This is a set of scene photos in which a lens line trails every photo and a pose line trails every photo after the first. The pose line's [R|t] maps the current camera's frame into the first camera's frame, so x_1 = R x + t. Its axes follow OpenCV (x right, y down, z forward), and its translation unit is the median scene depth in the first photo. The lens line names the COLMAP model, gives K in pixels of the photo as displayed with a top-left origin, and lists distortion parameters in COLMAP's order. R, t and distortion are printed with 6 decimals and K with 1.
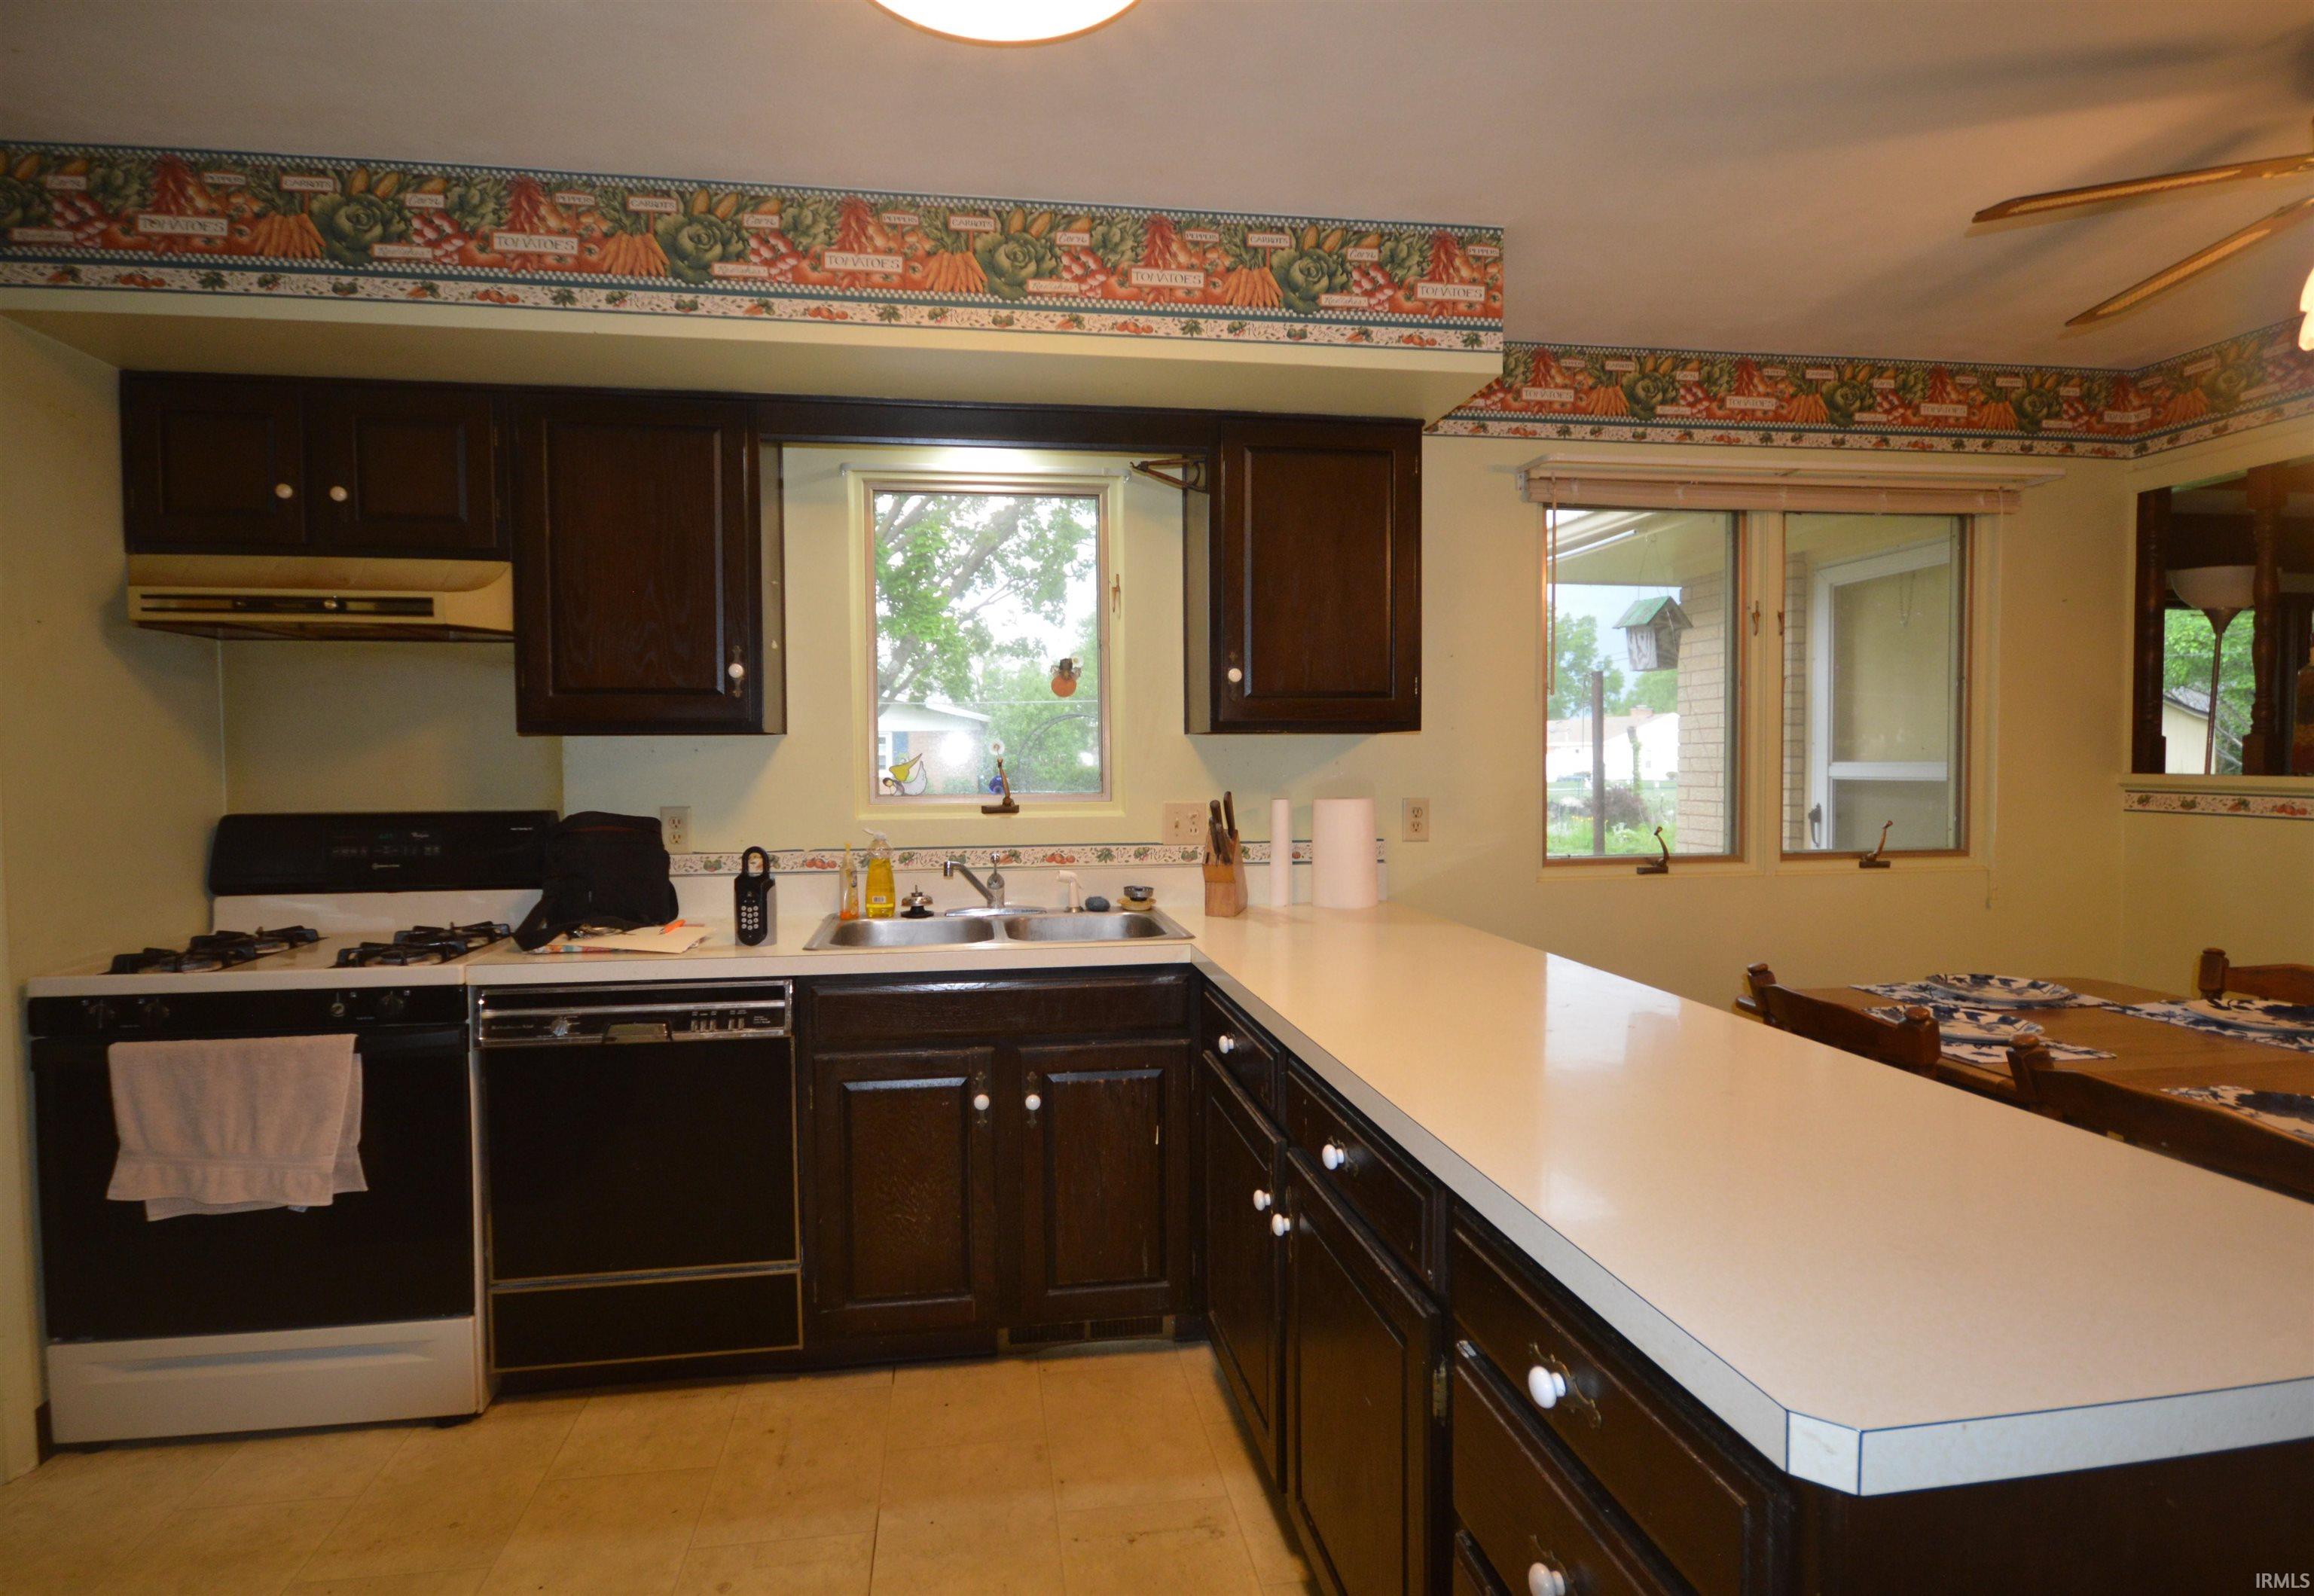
lens RADIAL K [[1194.5, 0, 1159.3], [0, 1194.5, 803.4], [0, 0, 1]] dist [0.010922, -0.007641]
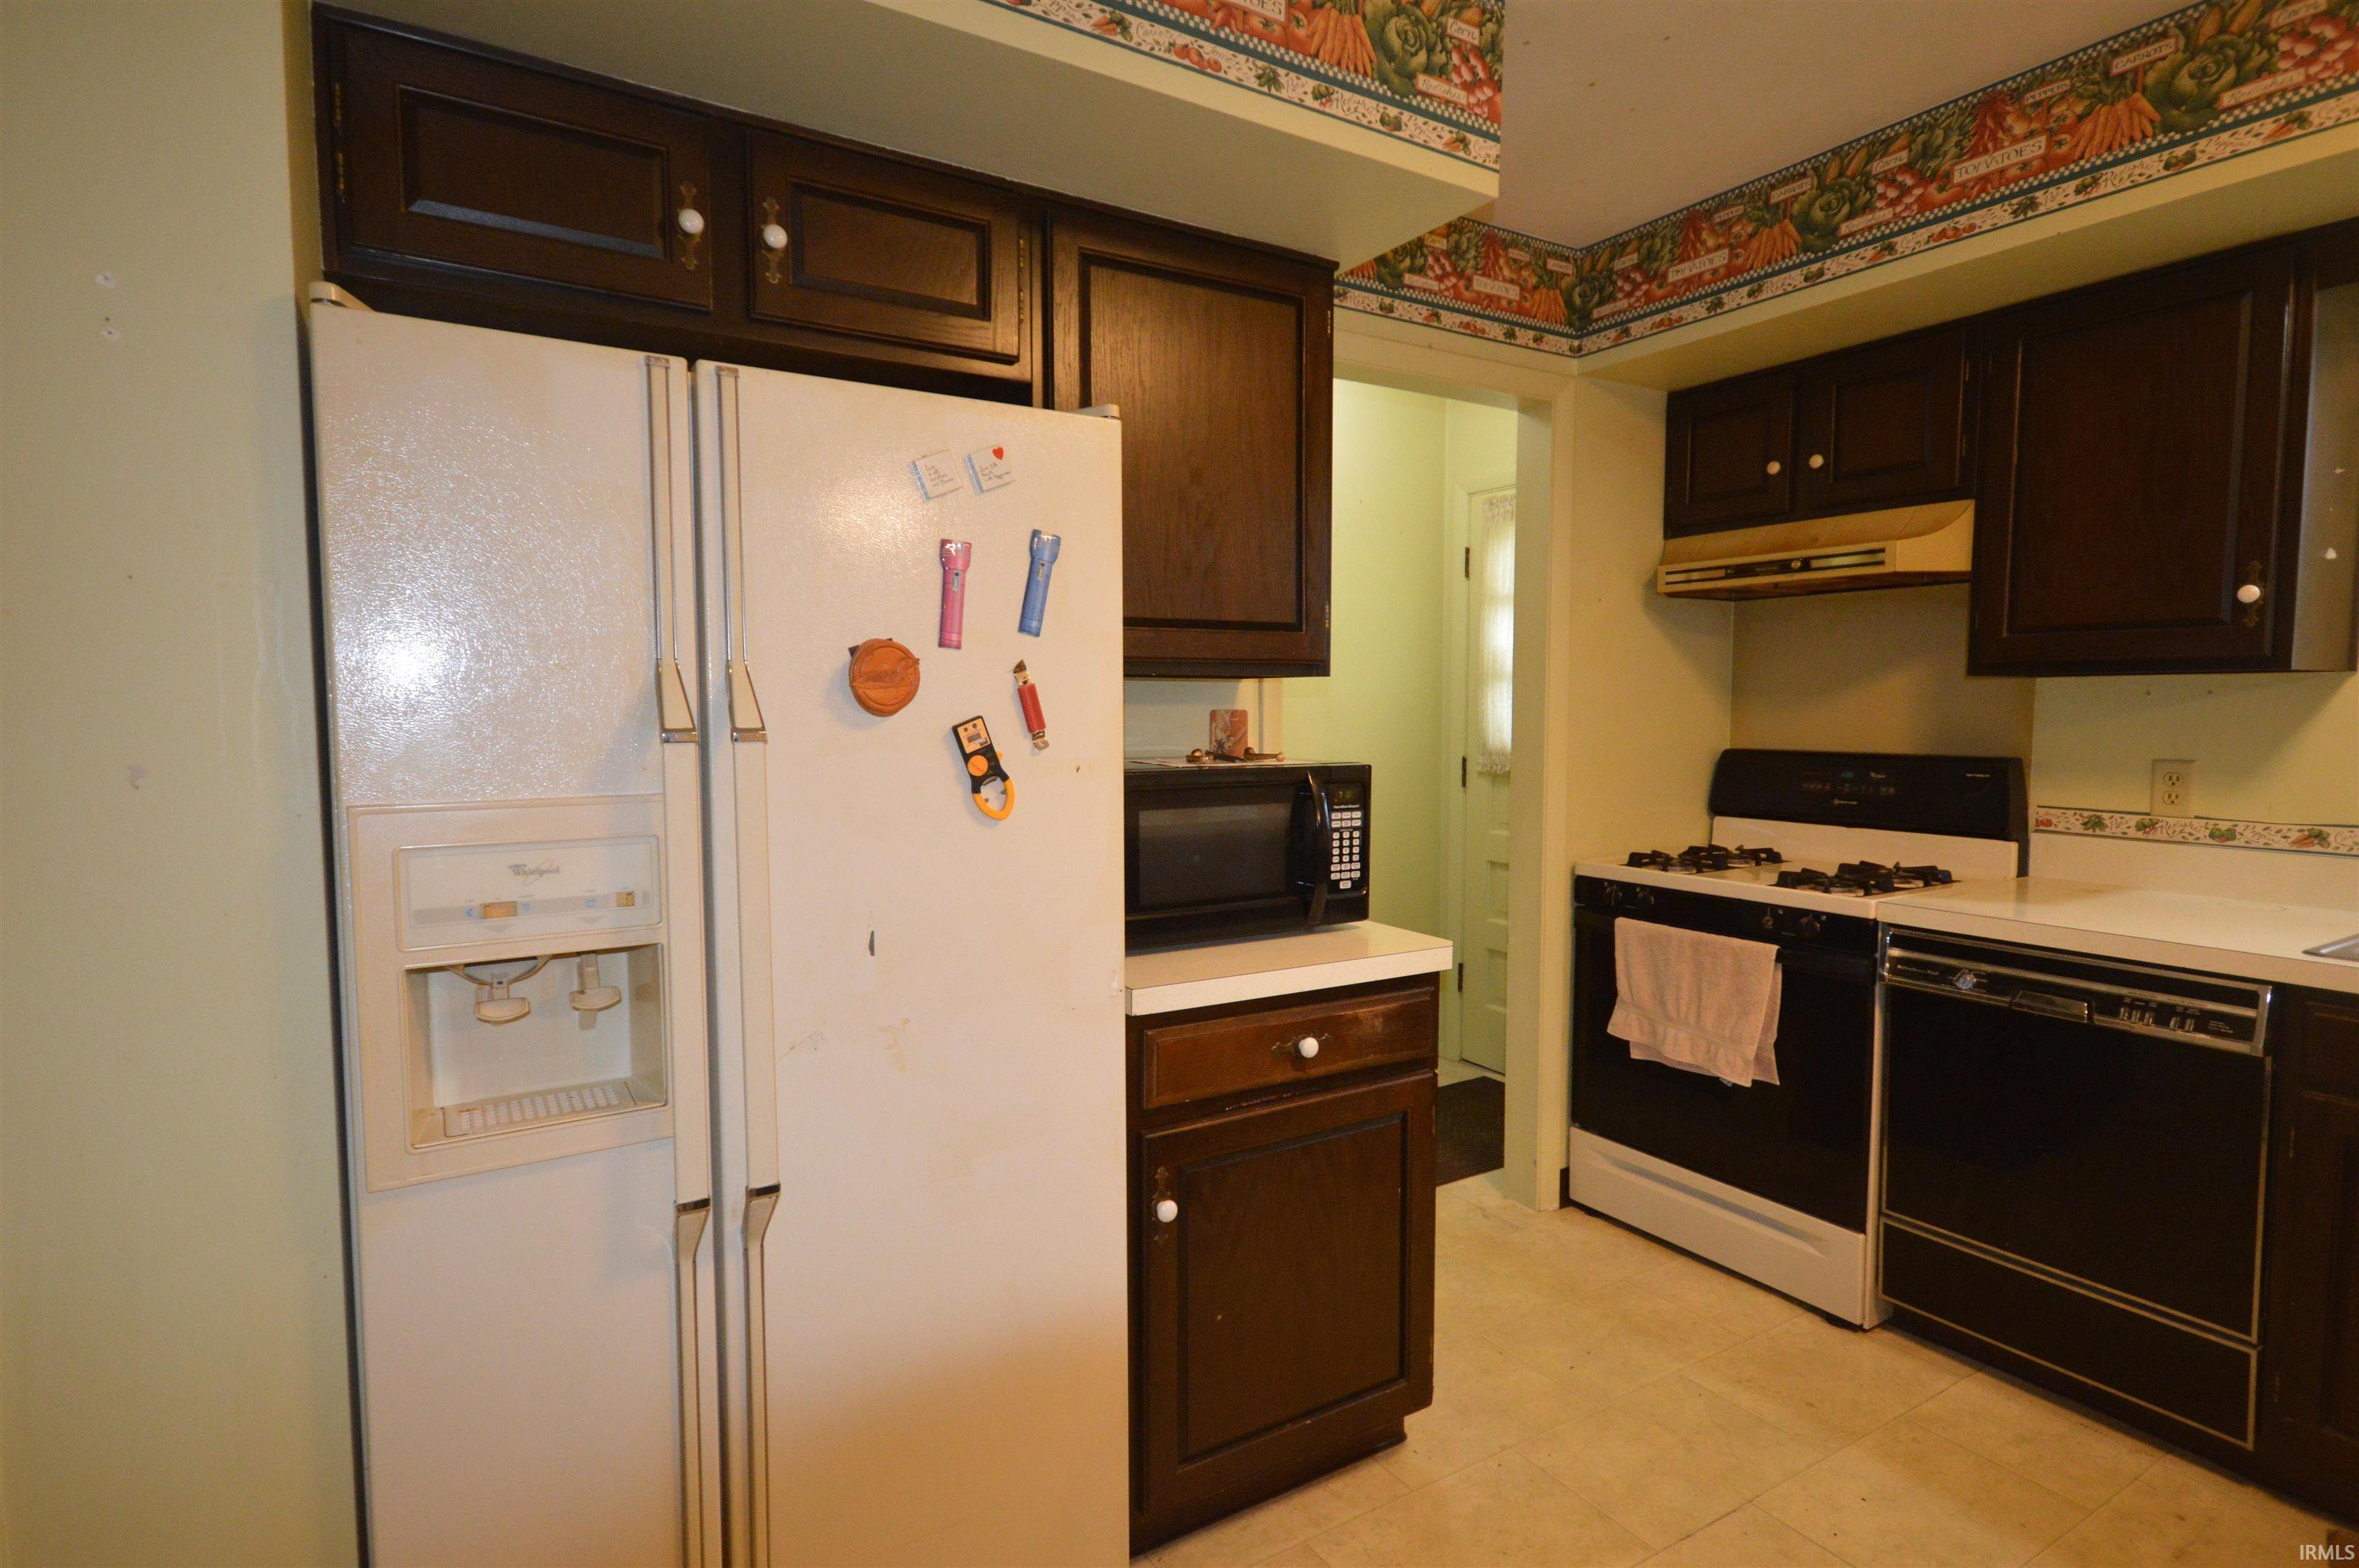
lens RADIAL K [[1226.4, 0, 1180.1], [0, 1226.4, 797.1], [0, 0, 1]] dist [0.015887, -0.002506]
pose [[0.388995, 0.075511, -0.918140, 0.167621], [-0.039397, 0.997087, 0.065312, -0.001503], [0.920397, 0.010766, 0.390837, 0.023437]]
